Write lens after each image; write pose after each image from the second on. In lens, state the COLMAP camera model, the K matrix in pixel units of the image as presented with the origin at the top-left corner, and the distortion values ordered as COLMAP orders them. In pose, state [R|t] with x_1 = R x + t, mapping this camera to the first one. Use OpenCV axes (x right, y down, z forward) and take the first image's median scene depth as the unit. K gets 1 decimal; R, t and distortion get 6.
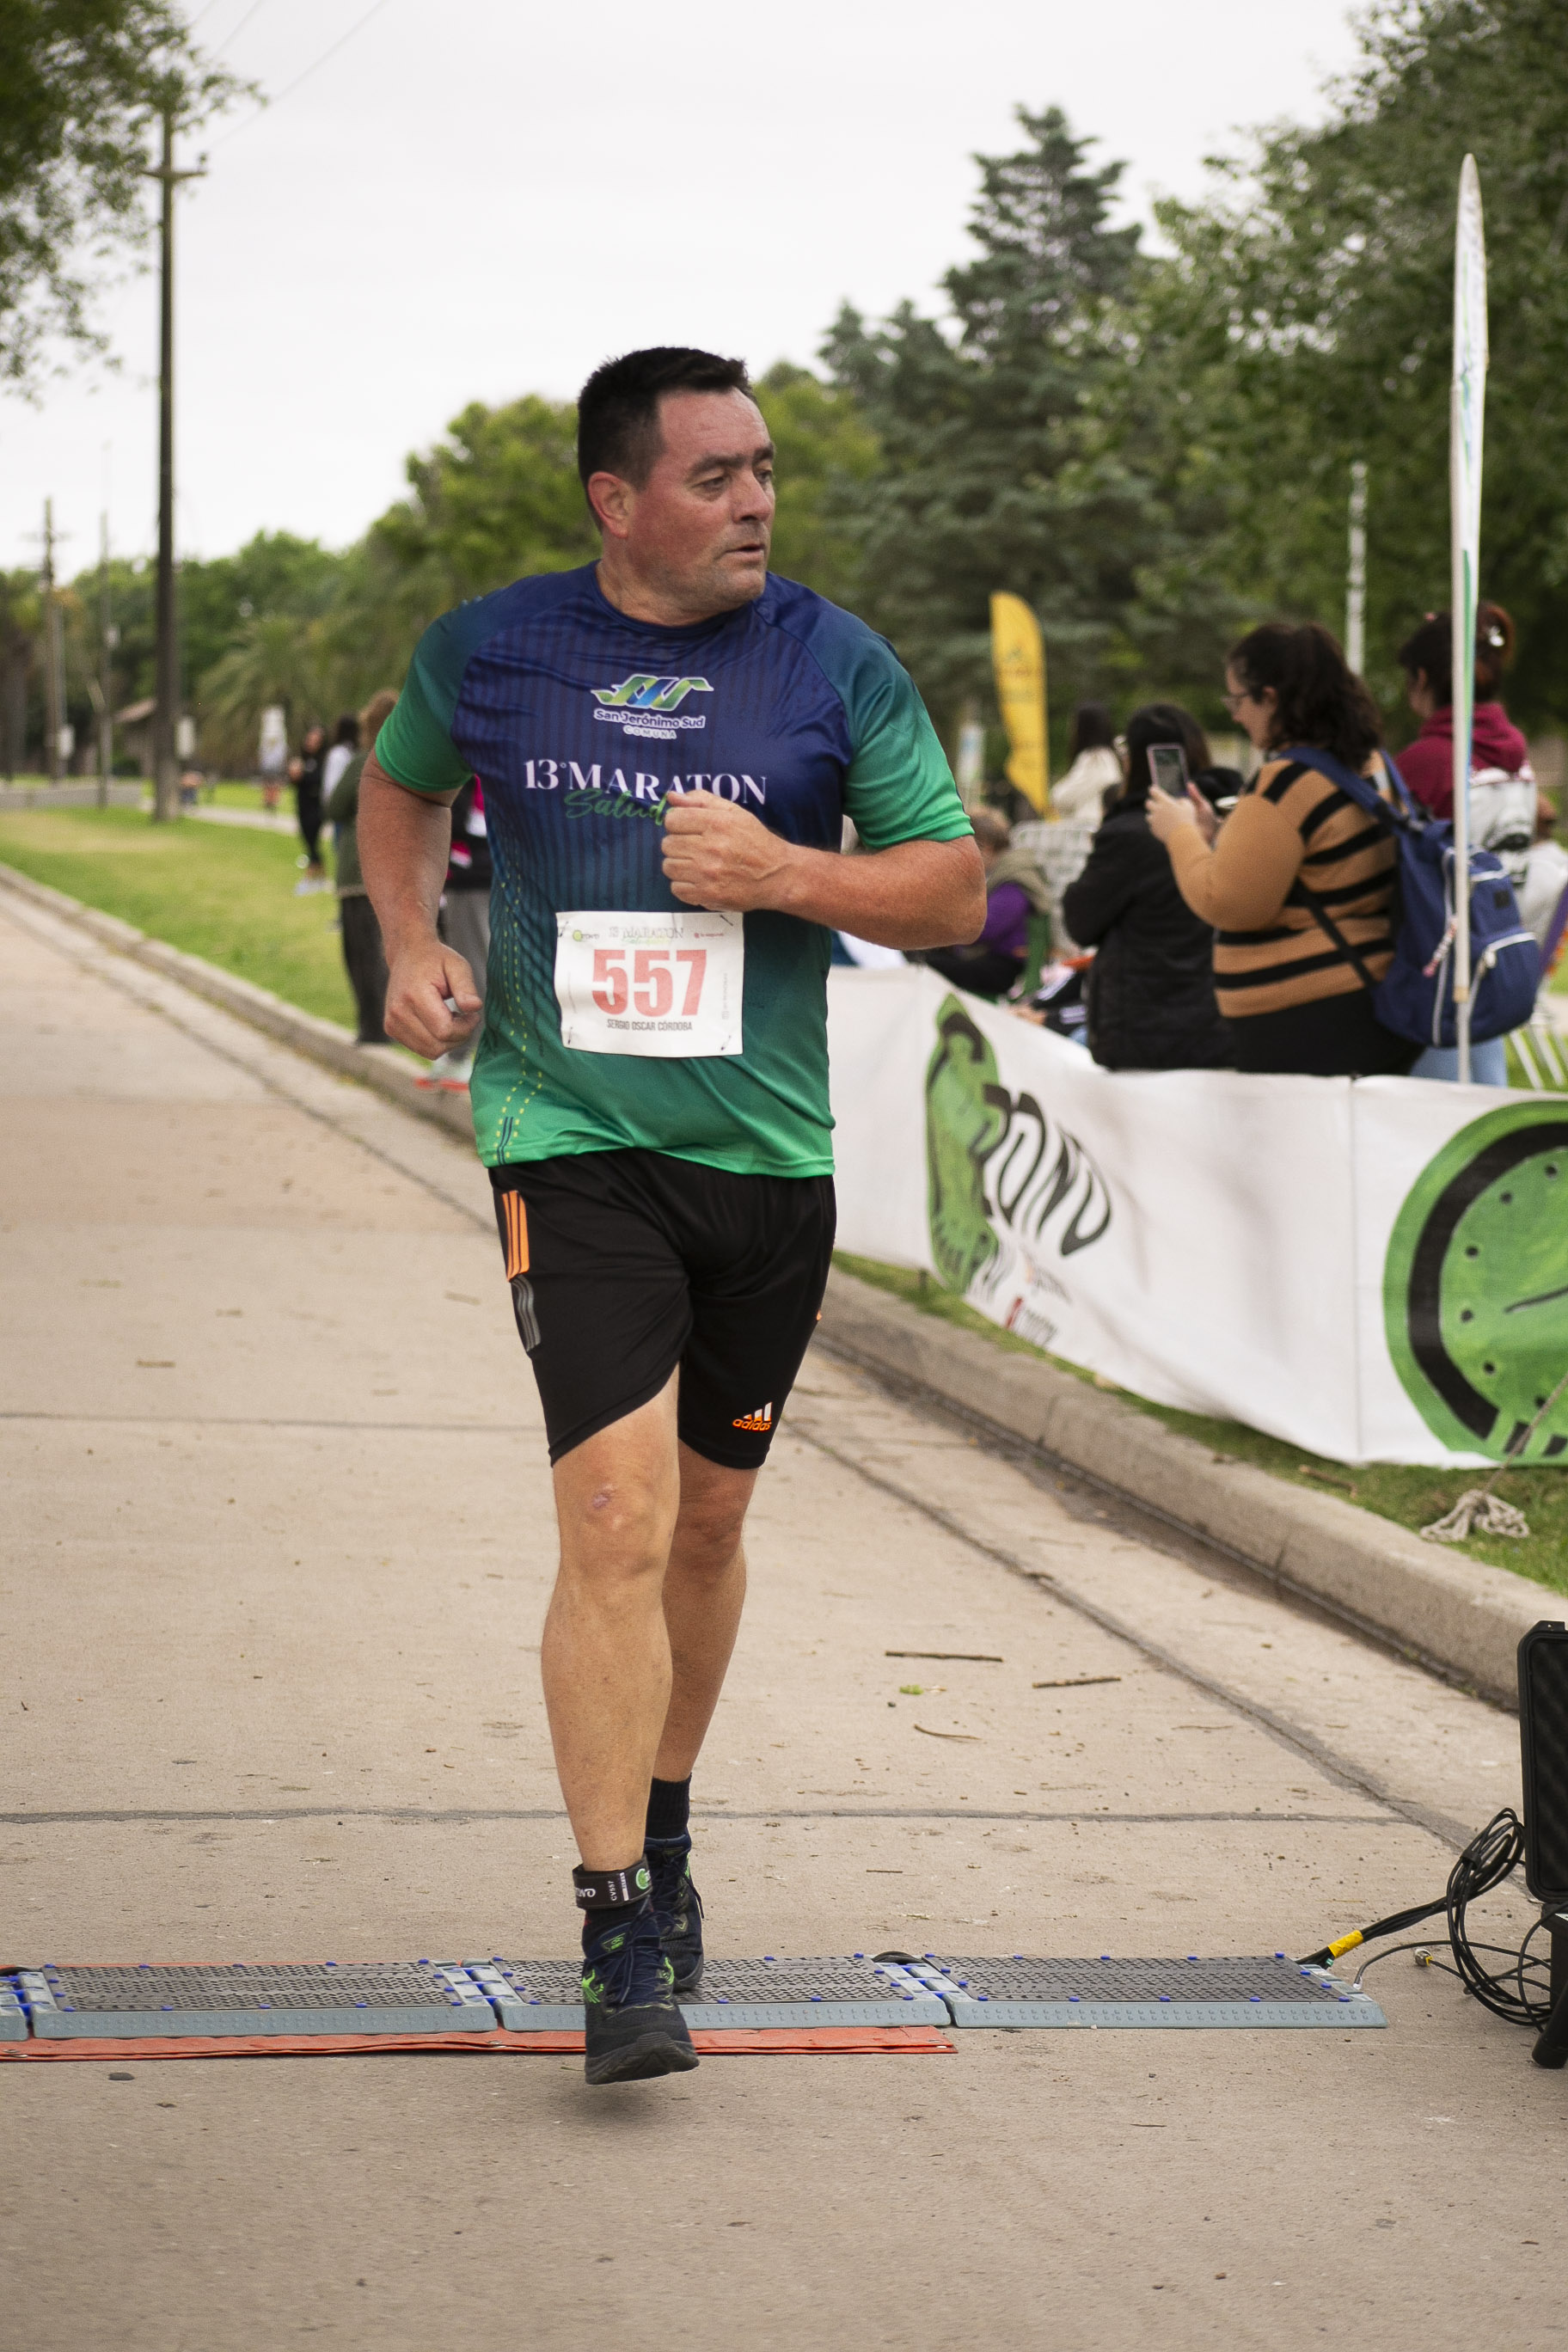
lens RADIAL K [[6411.9, 0, 790.4], [0, 6411.9, 1122.9], [0, 0, 1]] dist [0.157283, 0.941466]
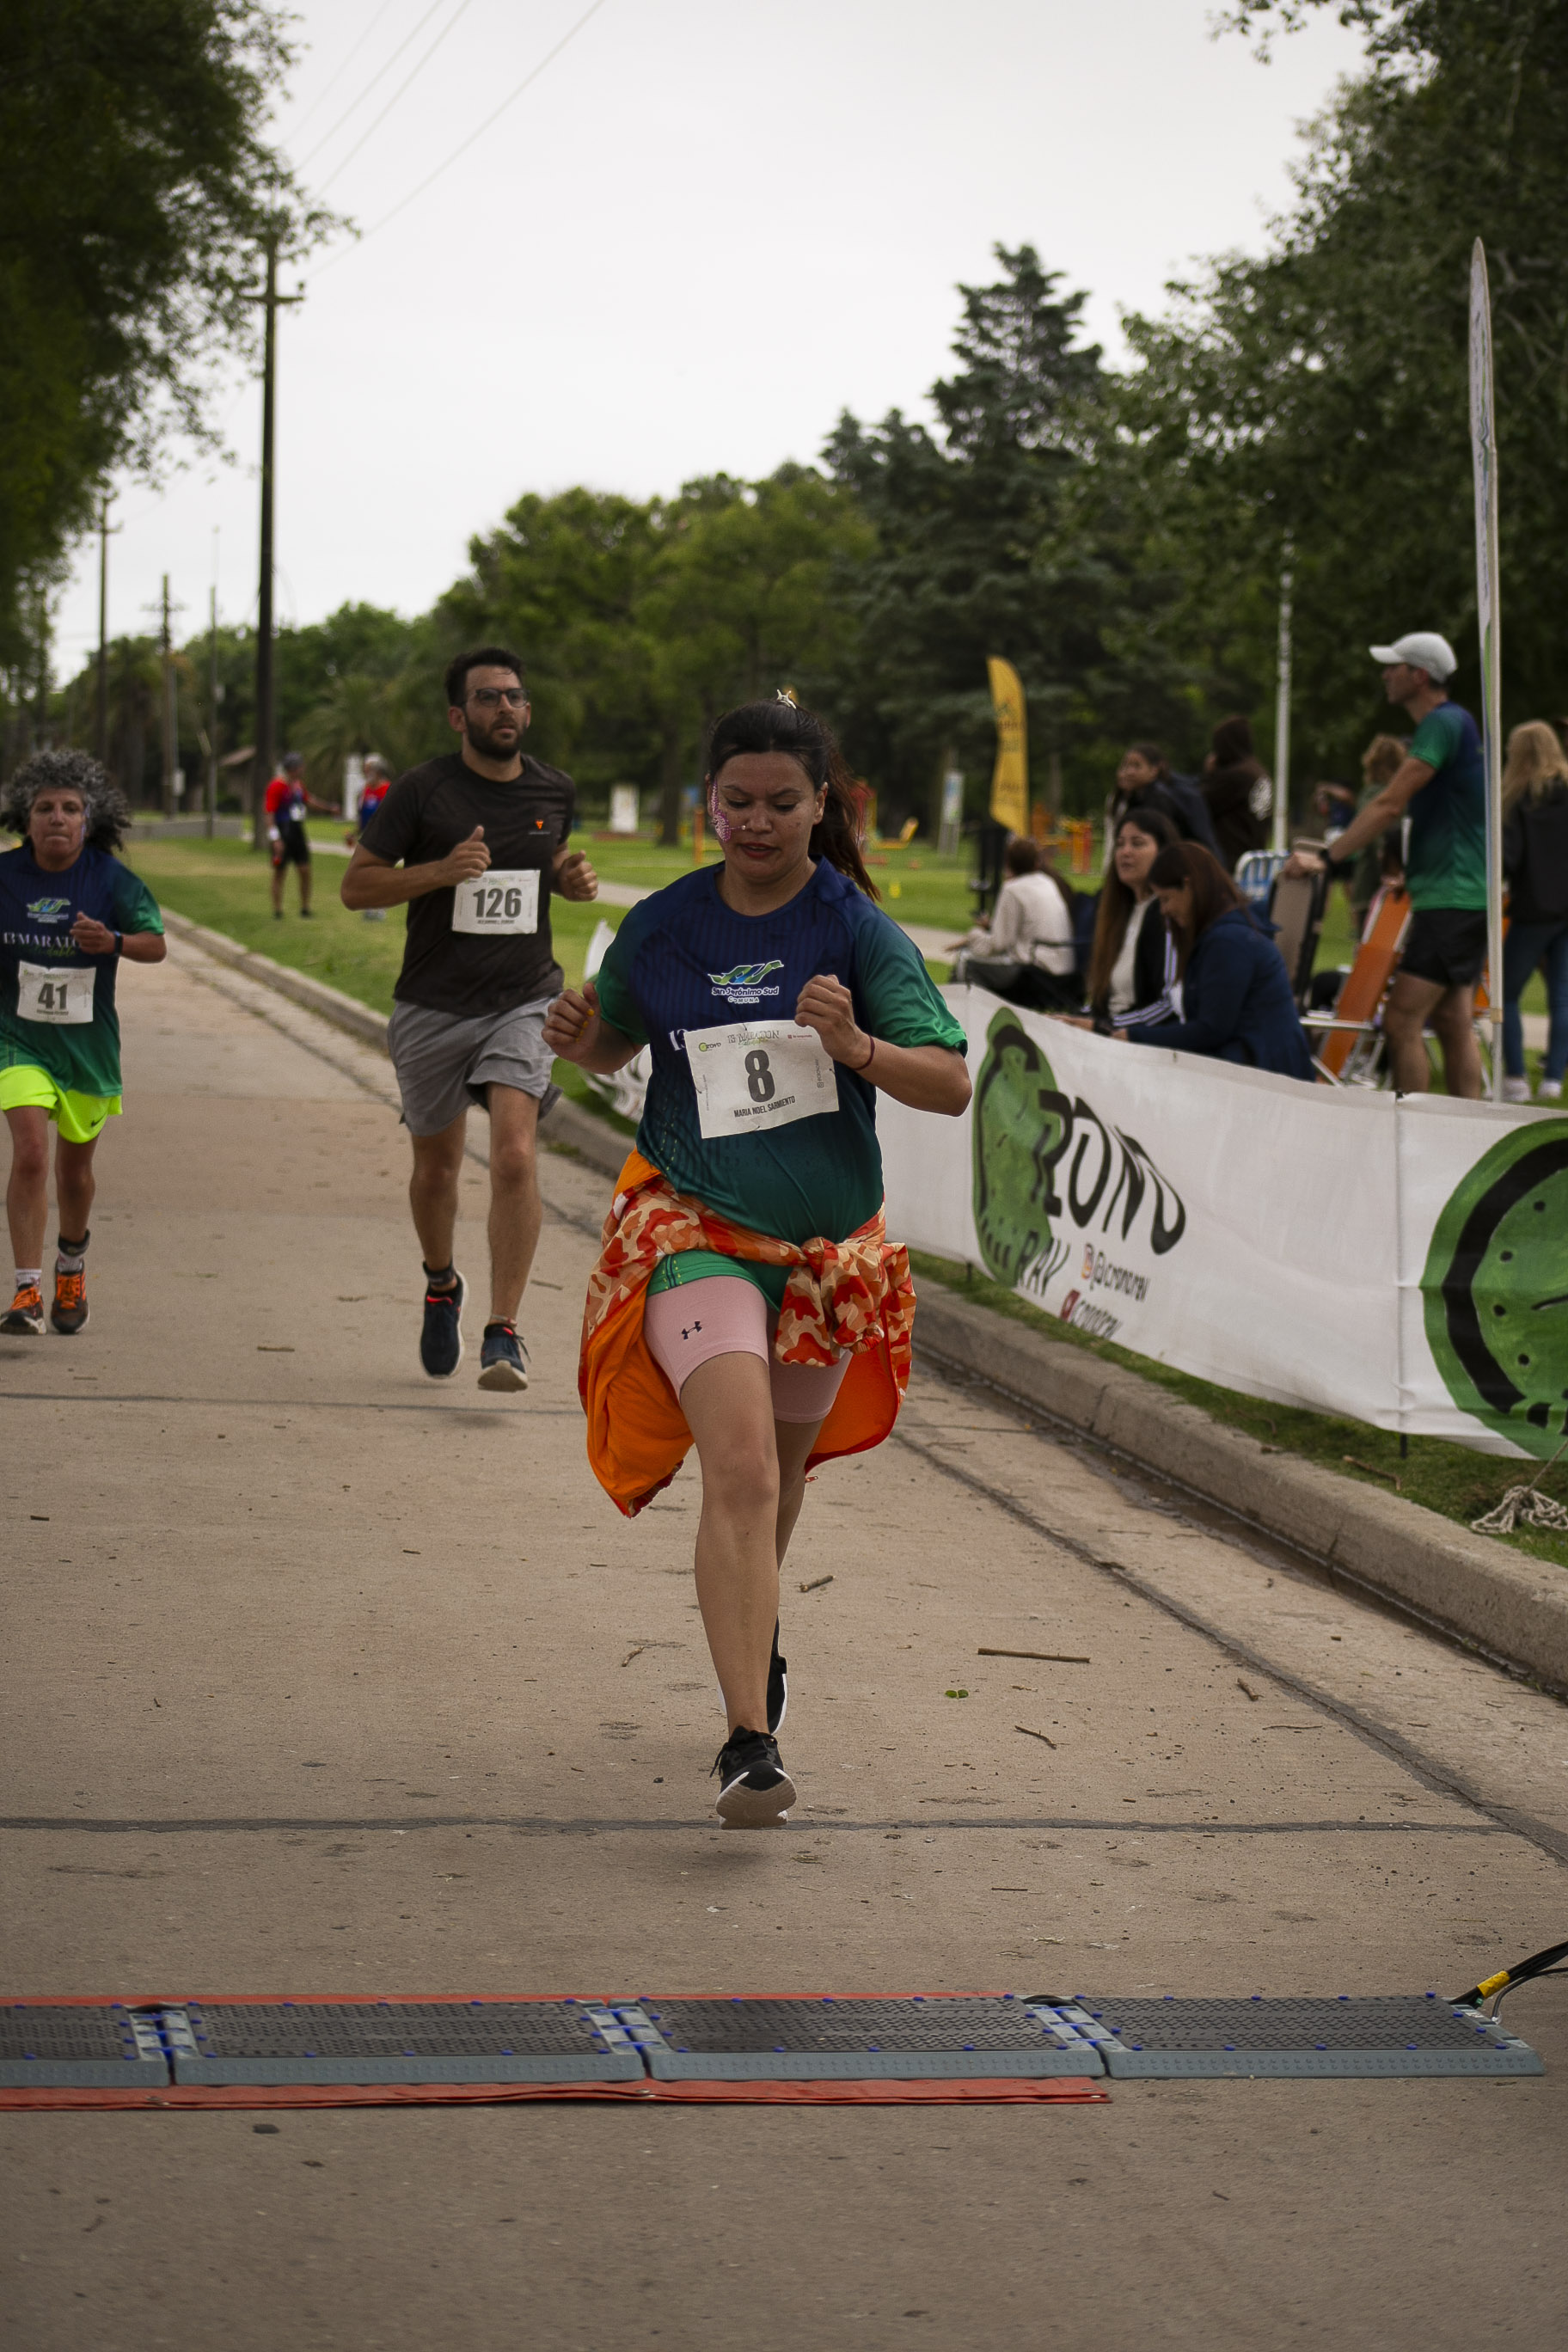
lens RADIAL K [[5360.0, 0, 784.0], [0, 5360.0, 1176.0], [0, 0, 1]] dist [-0.099638, 0.523252]
pose [[0.999982, 0.005783, 0.001451, -0.017004], [-0.005802, 0.999897, 0.013136, -0.004921], [-0.001375, -0.013144, 0.999913, 0.119817]]
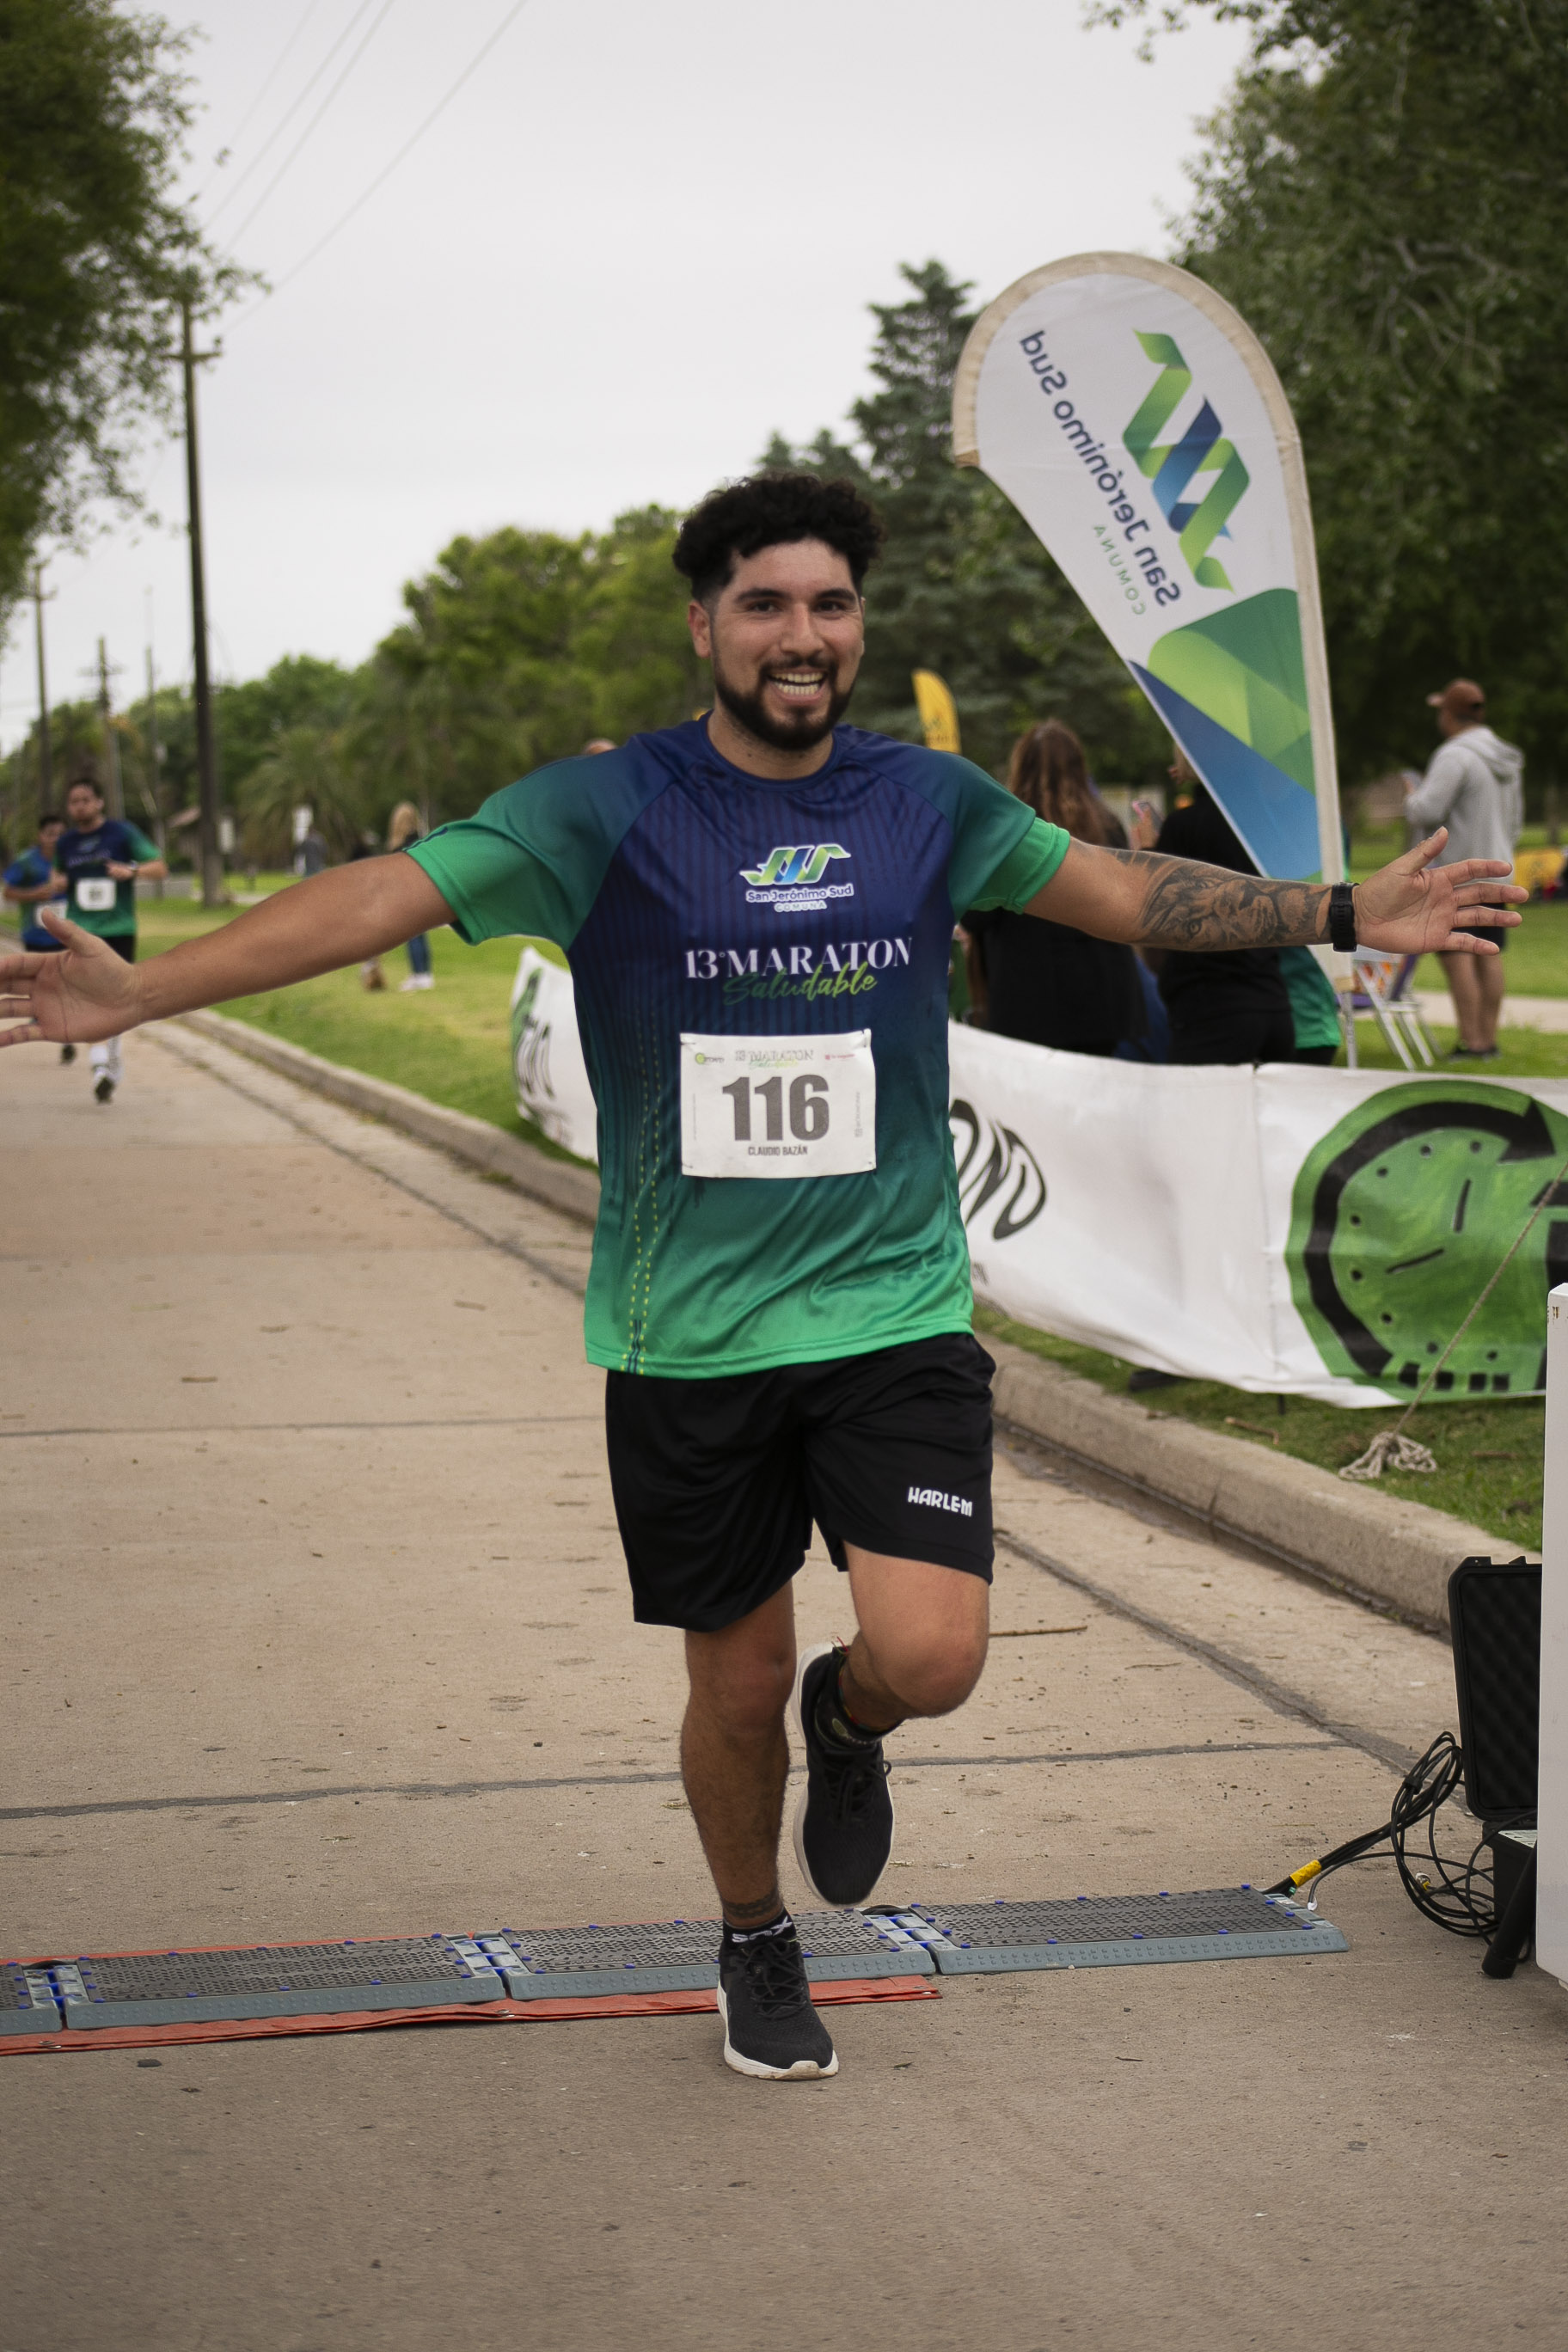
lens RADIAL K [[5421.2, 0, 797.8], [0, 5421.2, 1175.8], [0, 0, 1]] dist [-0.075955, 0.488637]
pose [[0.998615, -0.052312, 0.005587, 0.002901], [0.052273, 0.998609, 0.006917, 0.001634], [-0.005941, -0.006616, 0.999960, 0.073703]]
